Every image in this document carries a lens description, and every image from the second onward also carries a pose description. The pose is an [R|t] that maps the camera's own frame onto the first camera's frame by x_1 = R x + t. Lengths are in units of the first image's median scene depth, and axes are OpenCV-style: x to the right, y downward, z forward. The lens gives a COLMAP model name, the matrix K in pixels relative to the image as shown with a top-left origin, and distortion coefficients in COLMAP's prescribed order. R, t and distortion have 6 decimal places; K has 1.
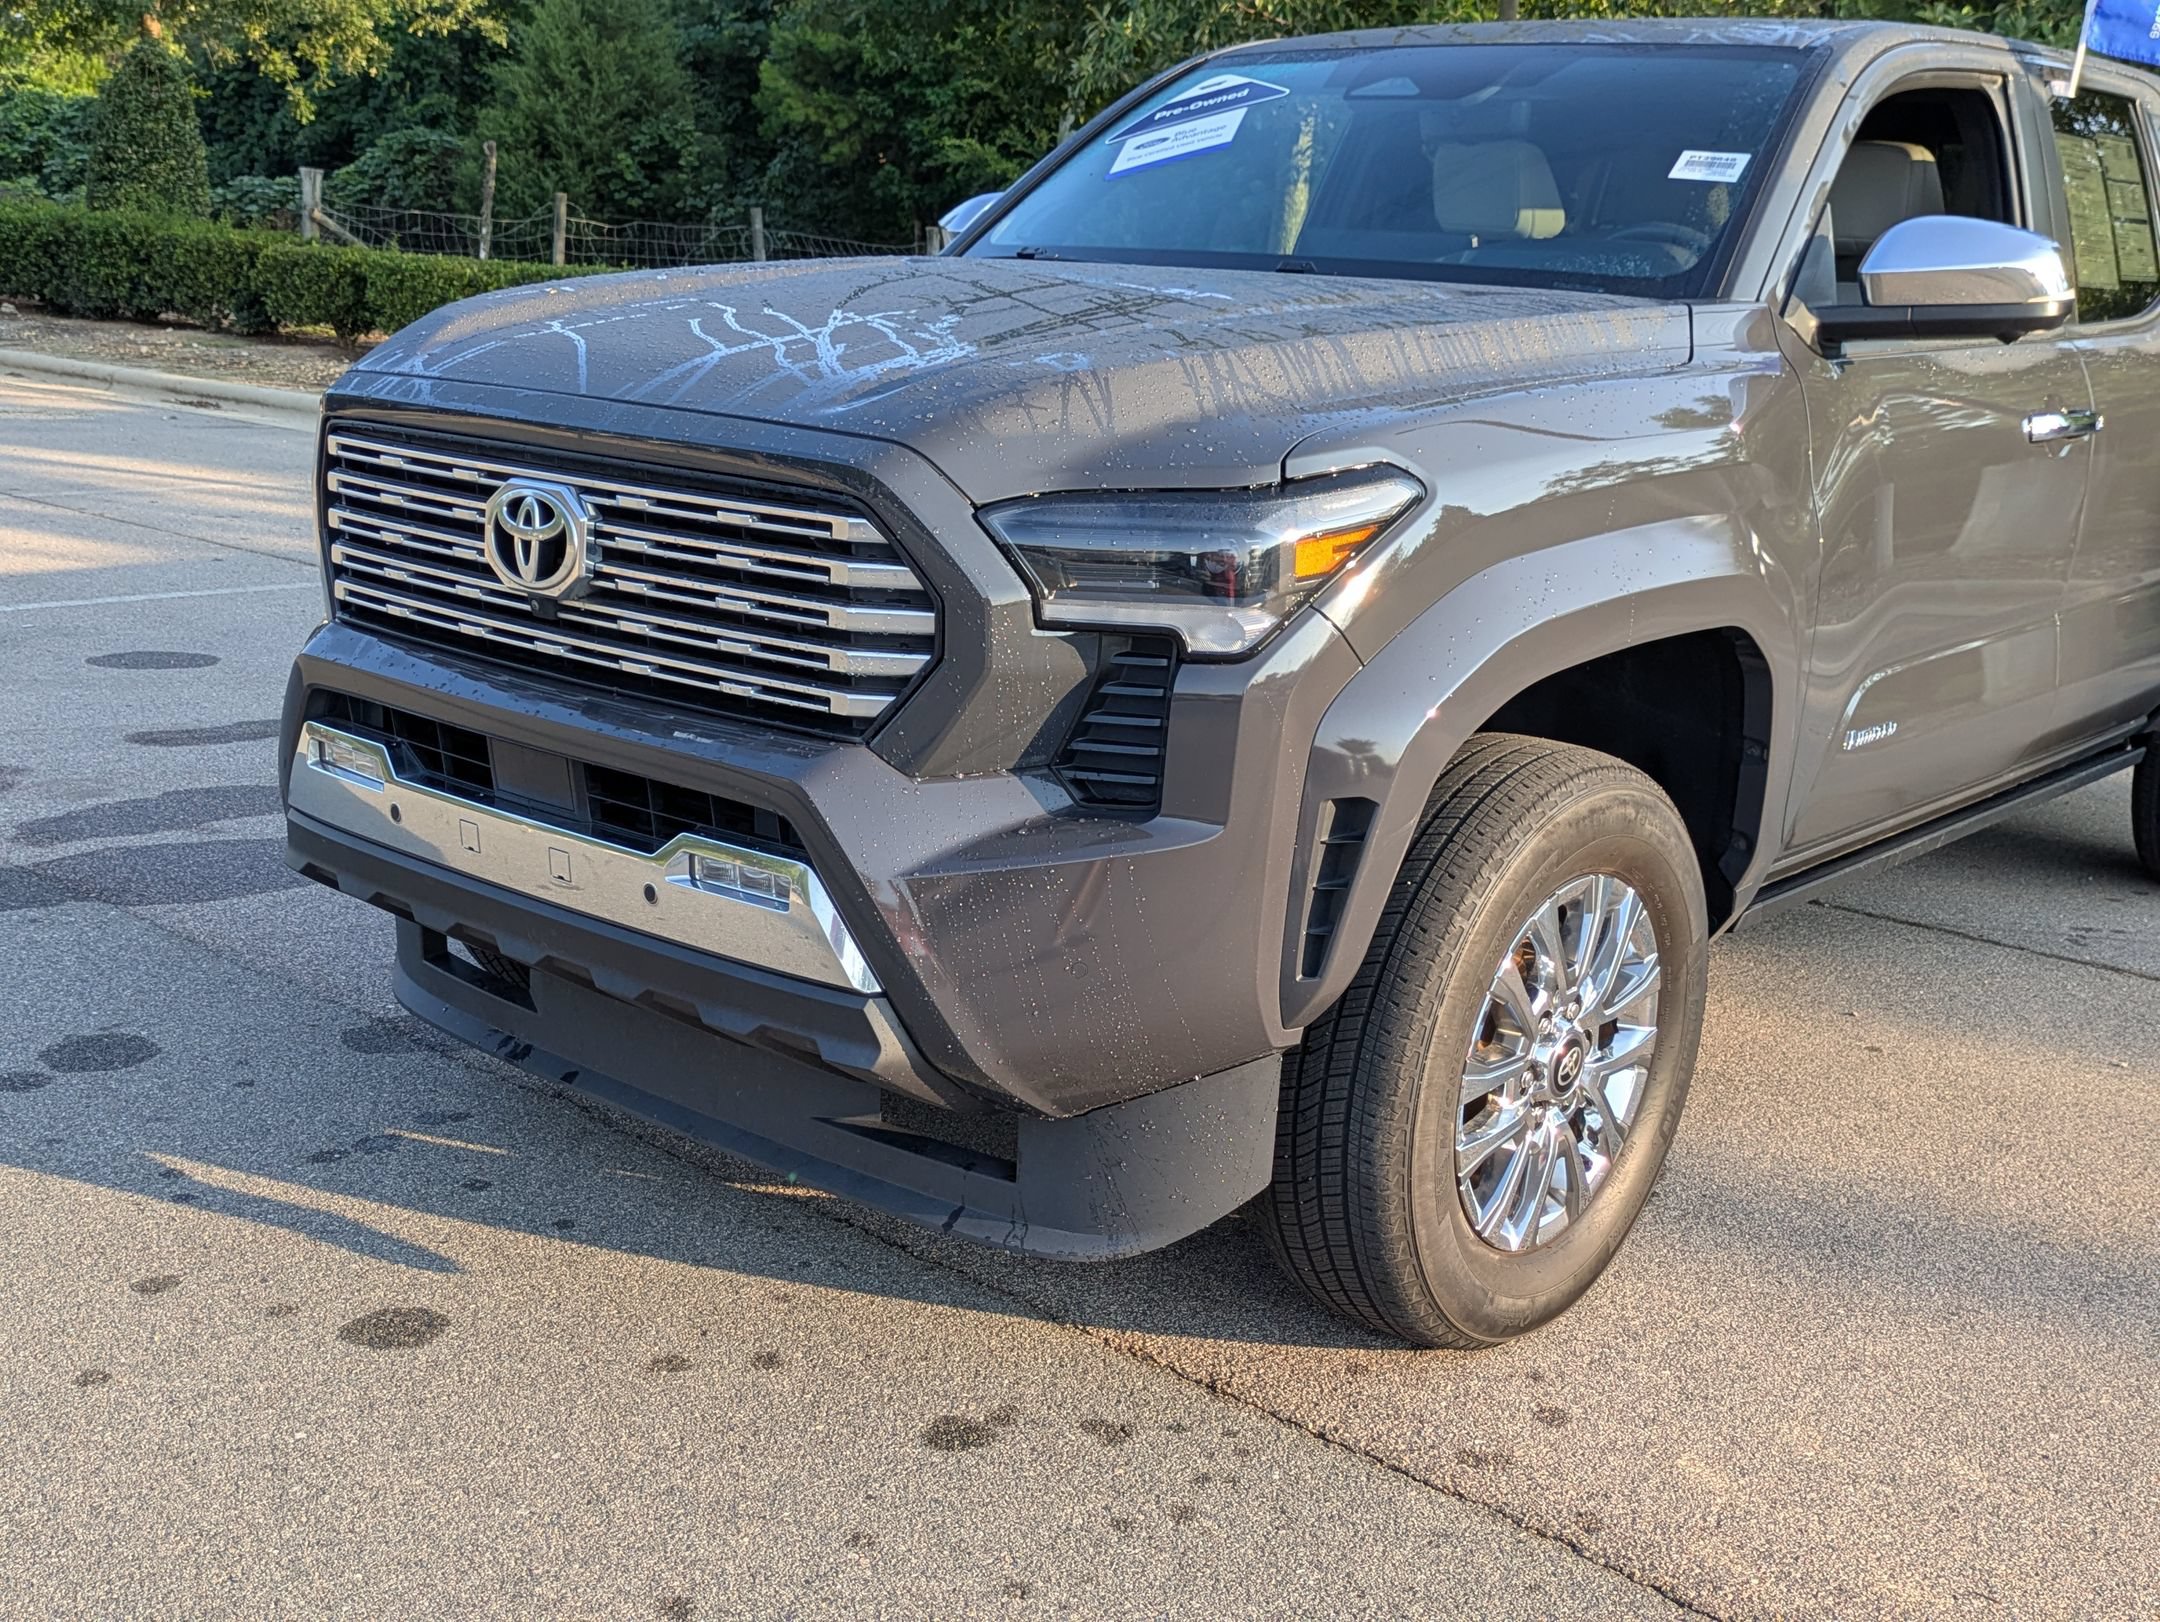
lens RADIAL K [[2291.7, 0, 1073.9], [0, 2291.7, 832.2], [0, 0, 1]] dist [0.052805, 0.000000]
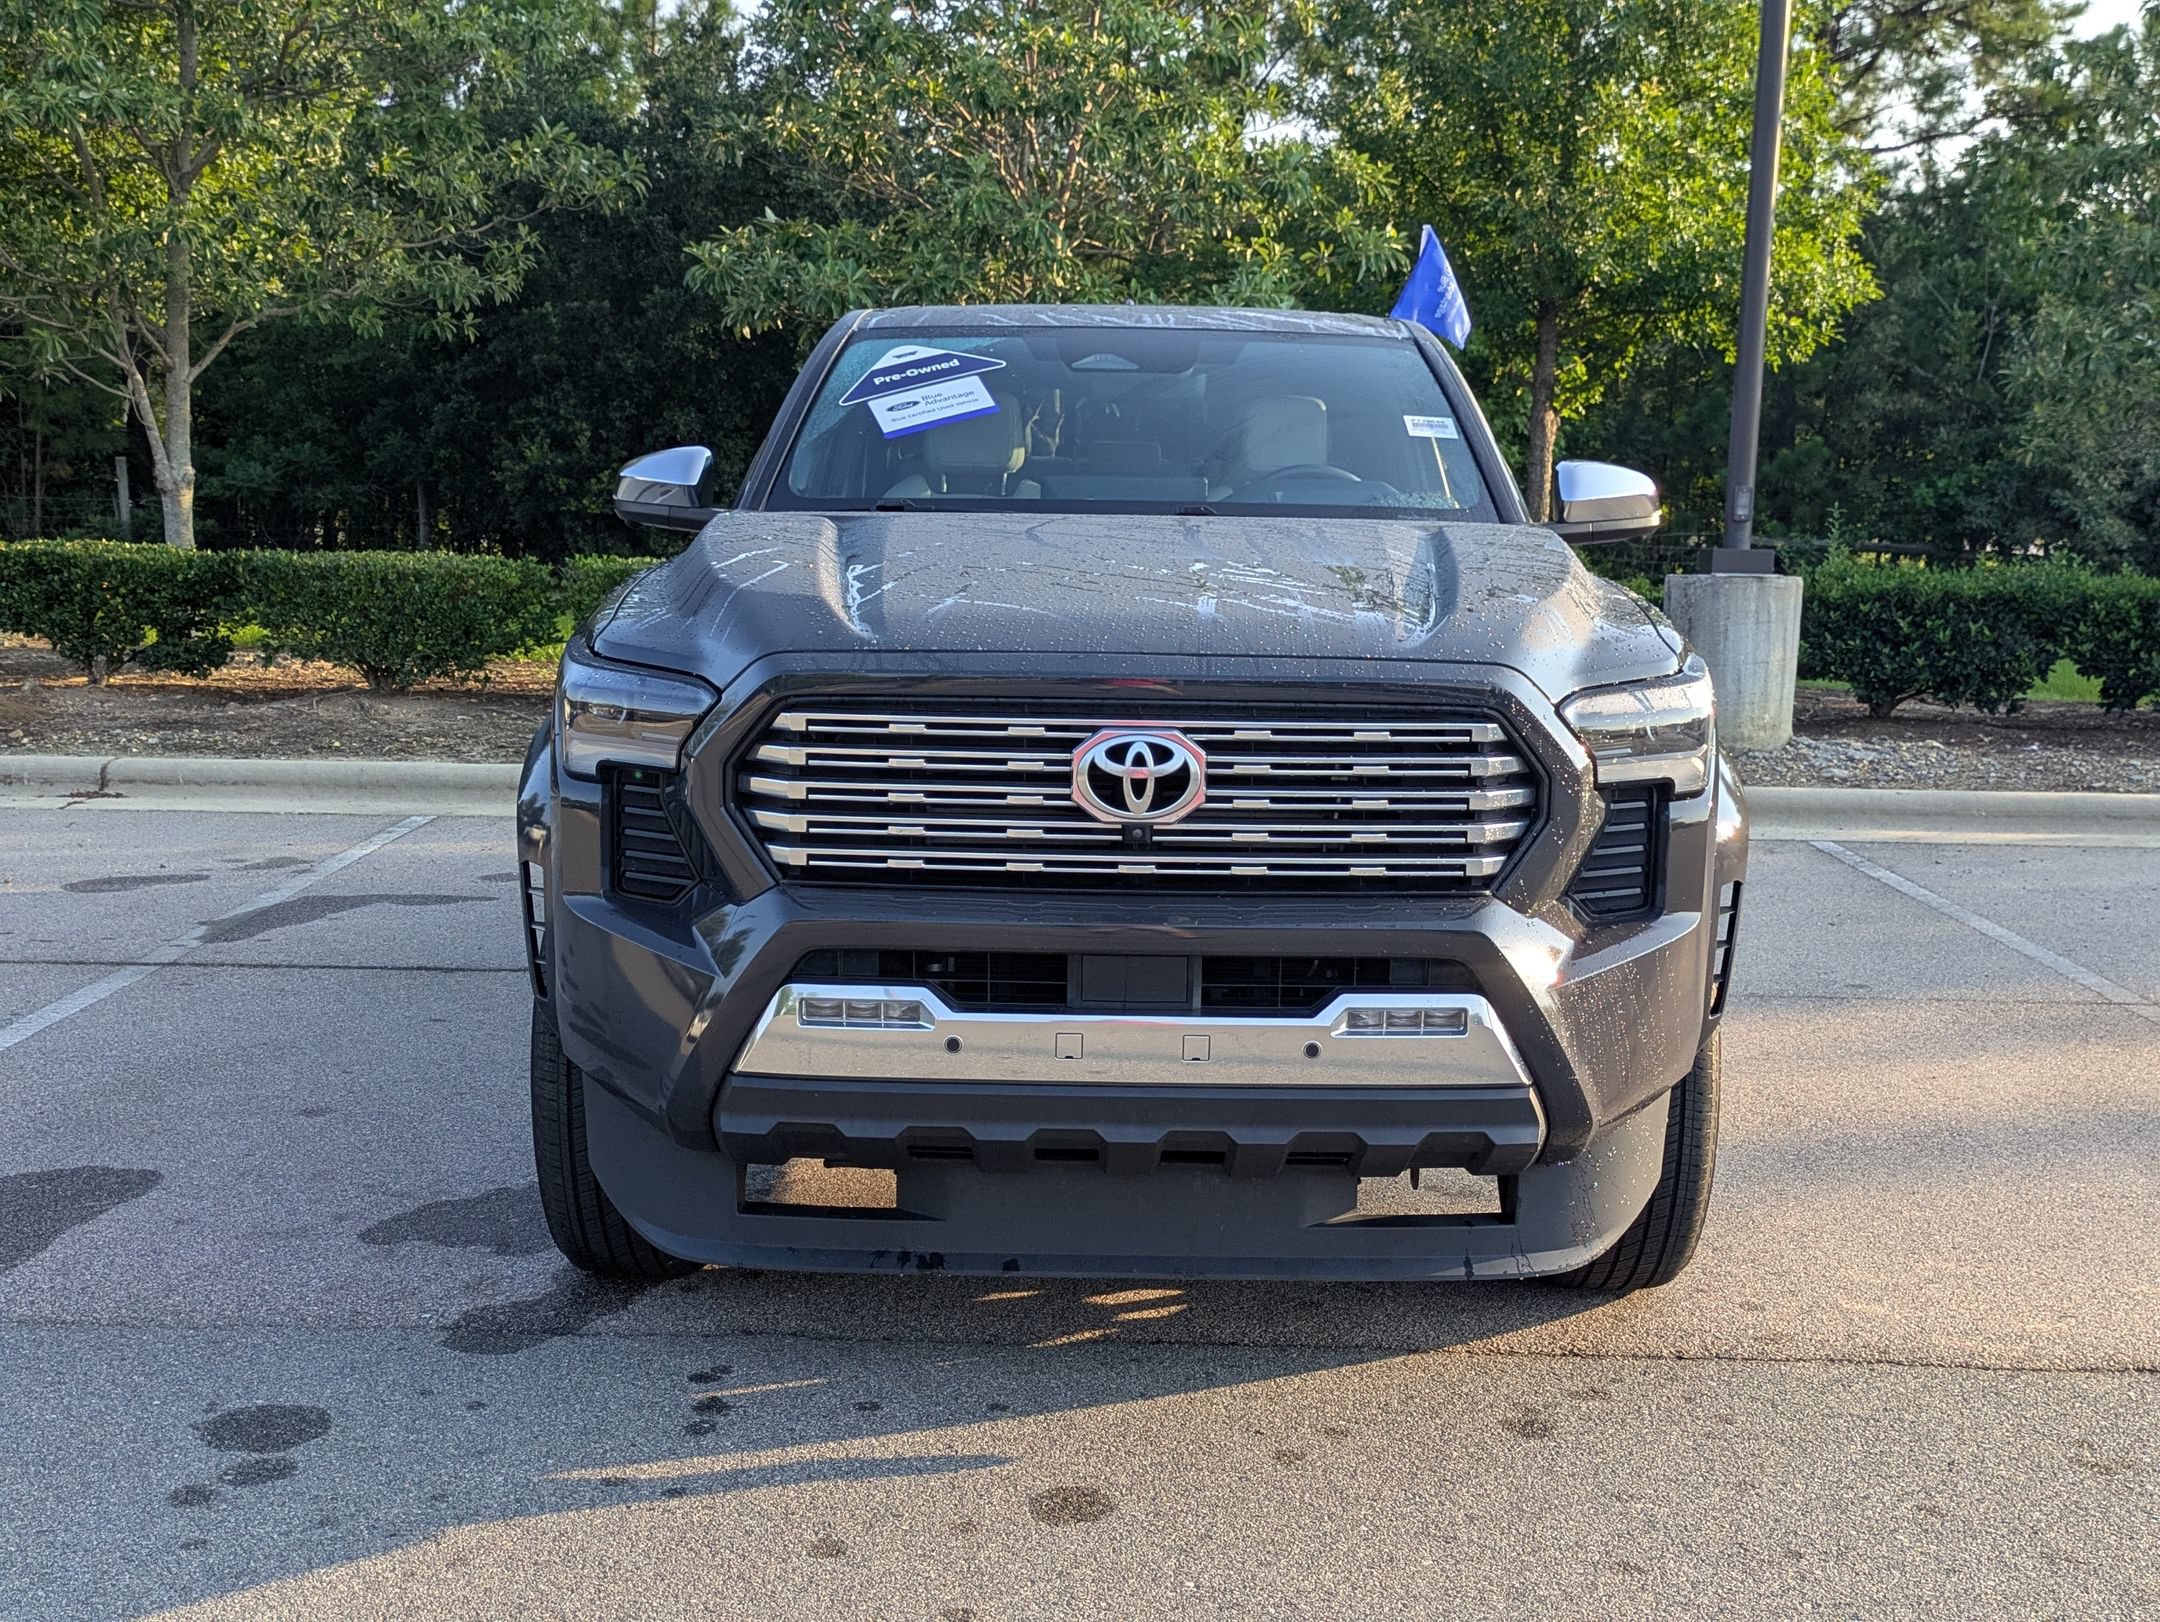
lens RADIAL K [[2296.2, 0, 1080.3], [0, 2296.2, 816.0], [0, 0, 1]] dist [0.043543, 0.000000]
pose [[0.777742, -0.128389, 0.615333, -0.886542], [0.178652, 0.983698, -0.020557, -0.080905], [-0.602662, 0.125918, 0.788000, 0.089024]]
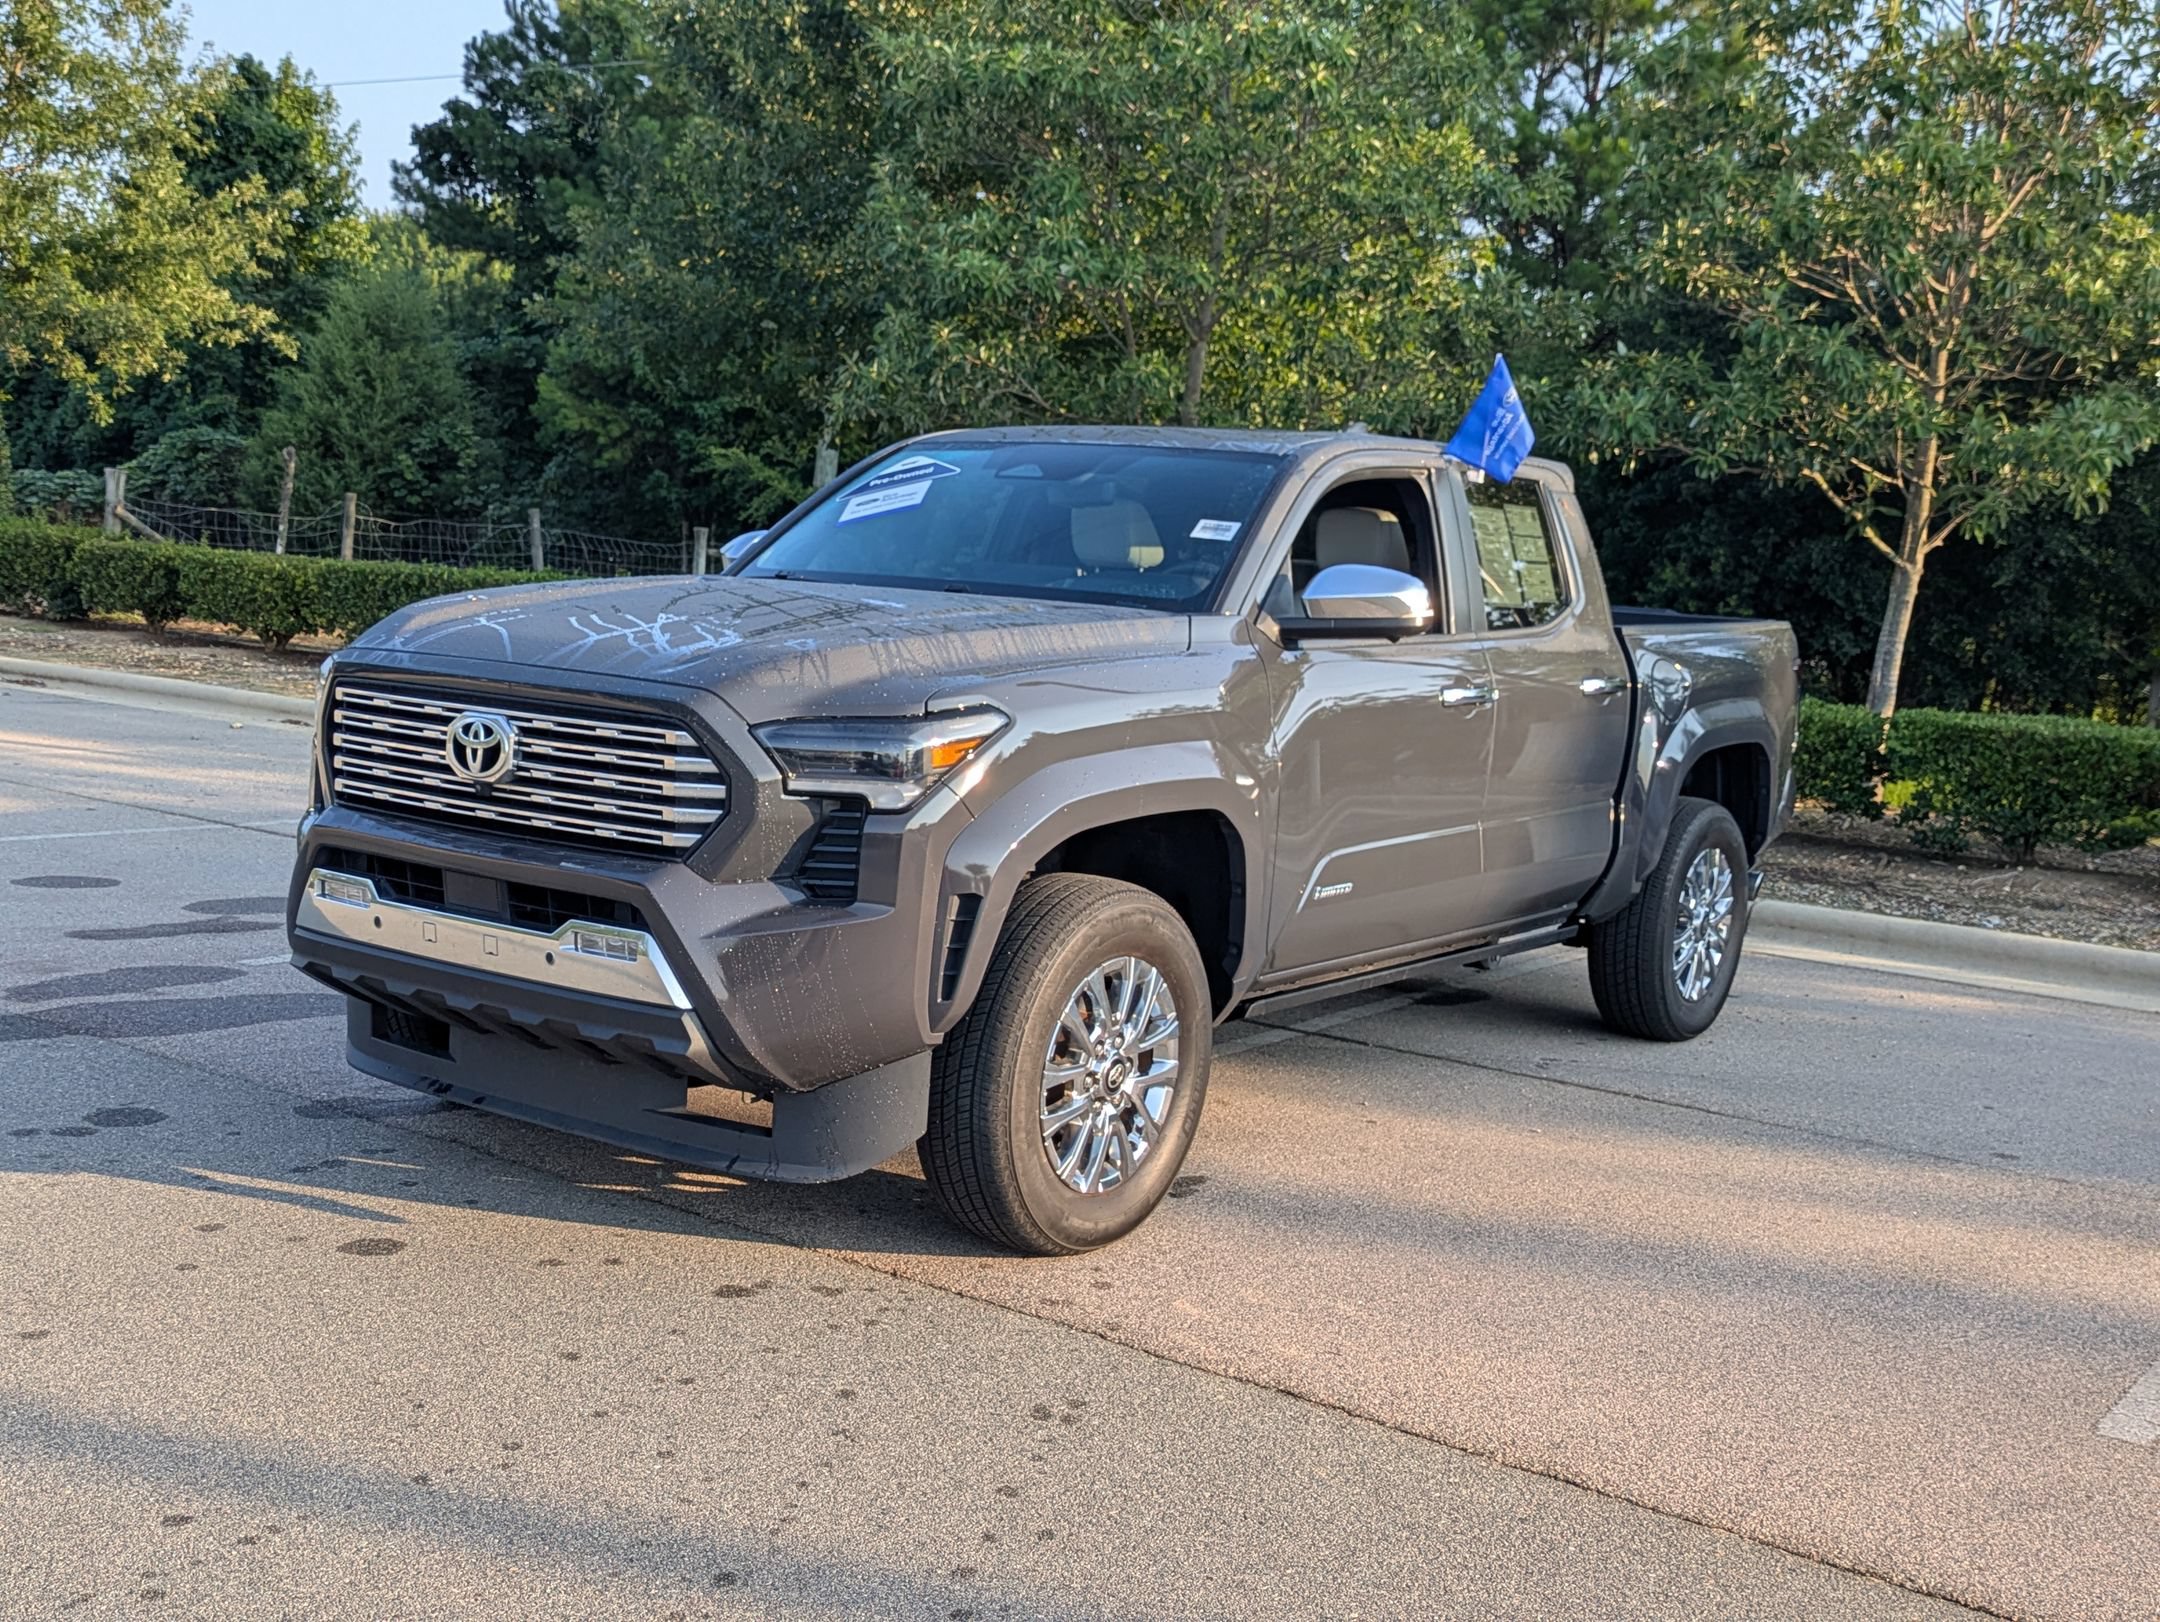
lens RADIAL K [[2215.6, 0, 1023.3], [0, 2215.6, 857.5], [0, 0, 1]] dist [0.058784, 0.000000]
pose [[0.996364, 0.000556, 0.085196, 0.016929], [0.008803, 0.993955, -0.109433, 0.116635], [-0.084742, 0.109785, 0.990336, -0.547051]]
